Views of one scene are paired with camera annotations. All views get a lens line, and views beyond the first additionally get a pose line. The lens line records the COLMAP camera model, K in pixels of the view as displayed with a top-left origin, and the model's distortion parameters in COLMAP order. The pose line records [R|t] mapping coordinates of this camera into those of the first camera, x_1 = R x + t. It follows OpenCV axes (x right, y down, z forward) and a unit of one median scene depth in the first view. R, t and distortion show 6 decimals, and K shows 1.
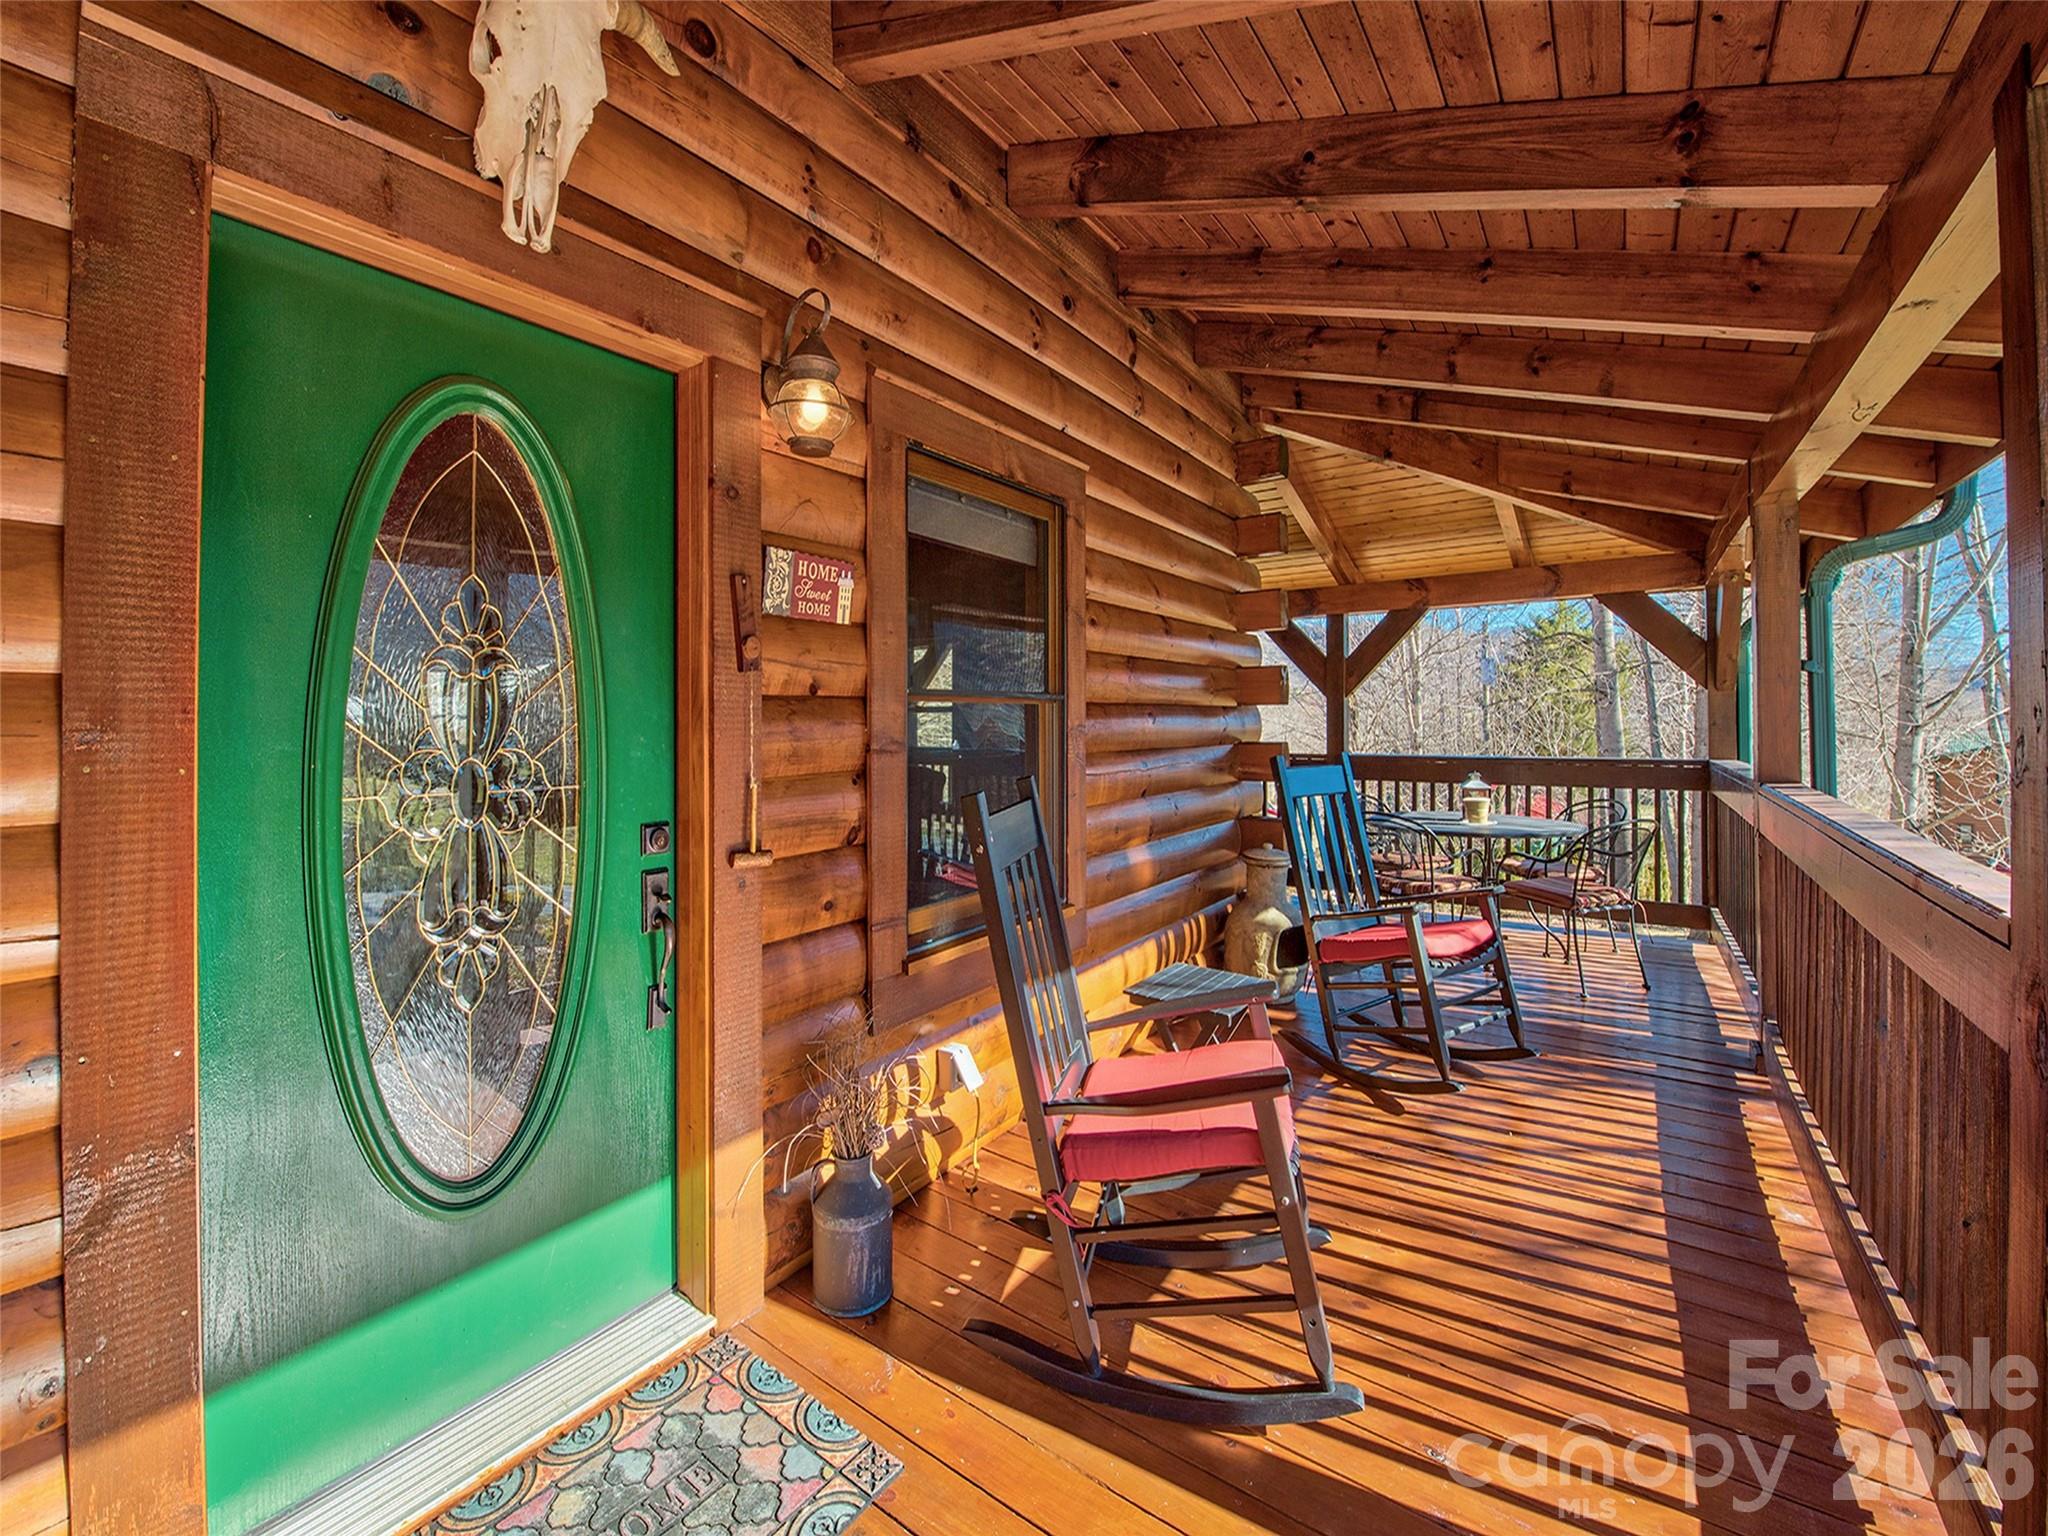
lens RADIAL K [[826.8, 0, 1023.2], [0, 826.8, 736.1], [0, 0, 1]] dist [-0.018083, -0.000074]
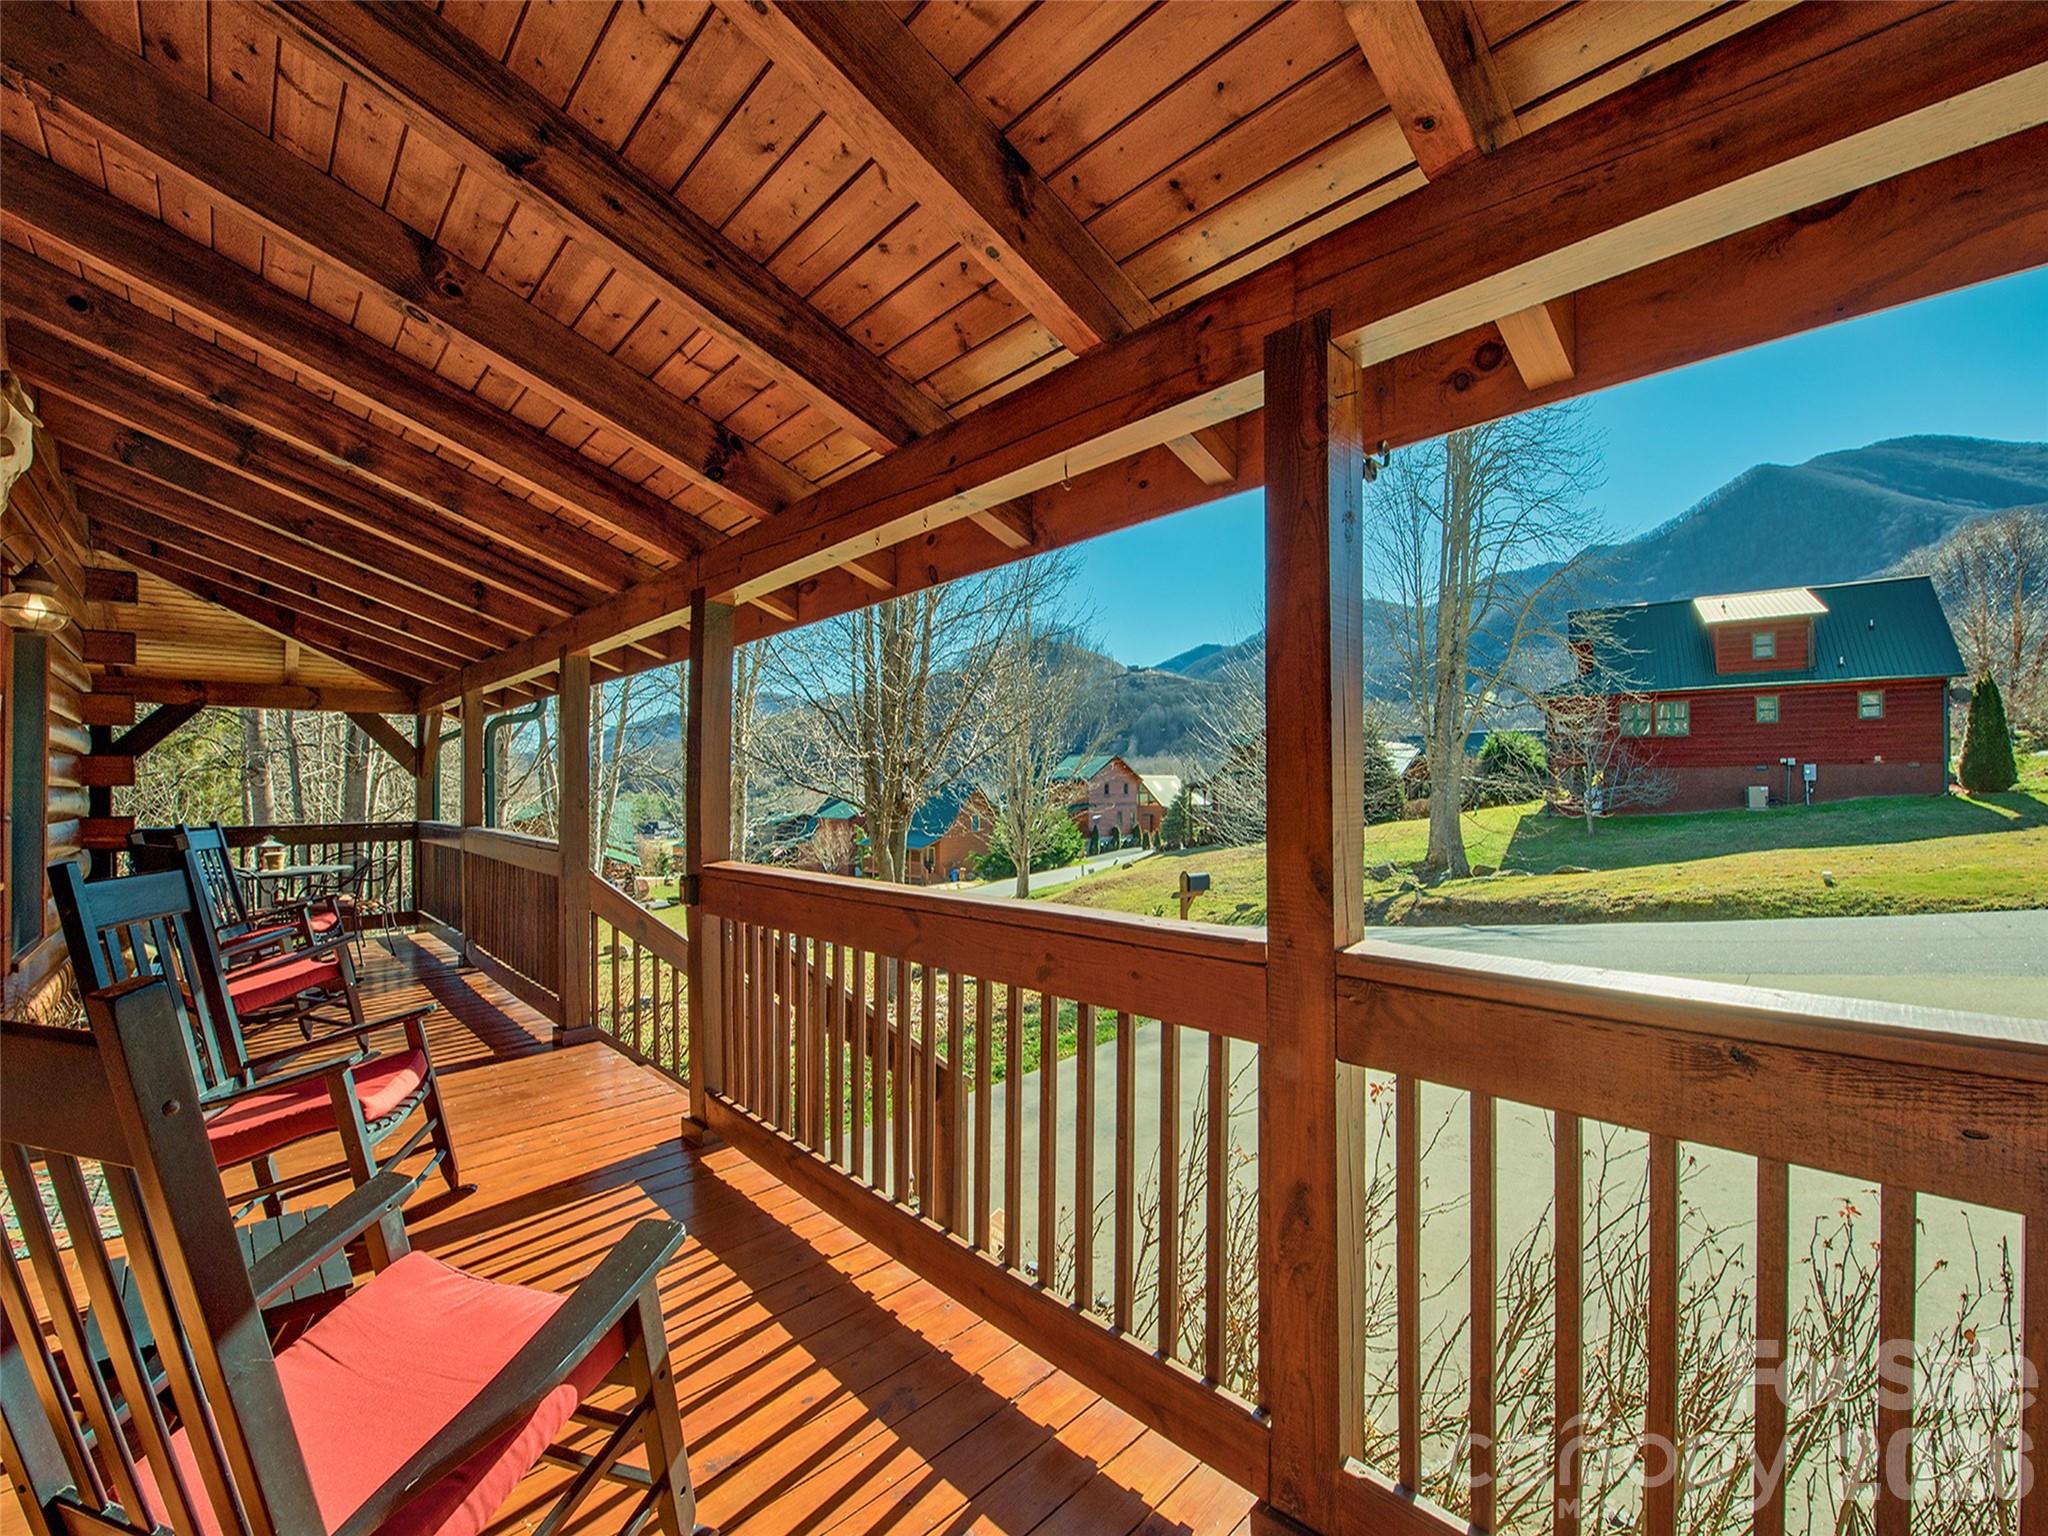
lens RADIAL K [[826.8, 0, 1023.2], [0, 826.8, 736.1], [0, 0, 1]] dist [-0.018083, -0.000074]
pose [[0.162382, 0.066369, 0.984493, -0.555656], [0.024377, 0.997161, -0.071244, 0.005145], [-0.986427, 0.035567, 0.160303, -0.443898]]
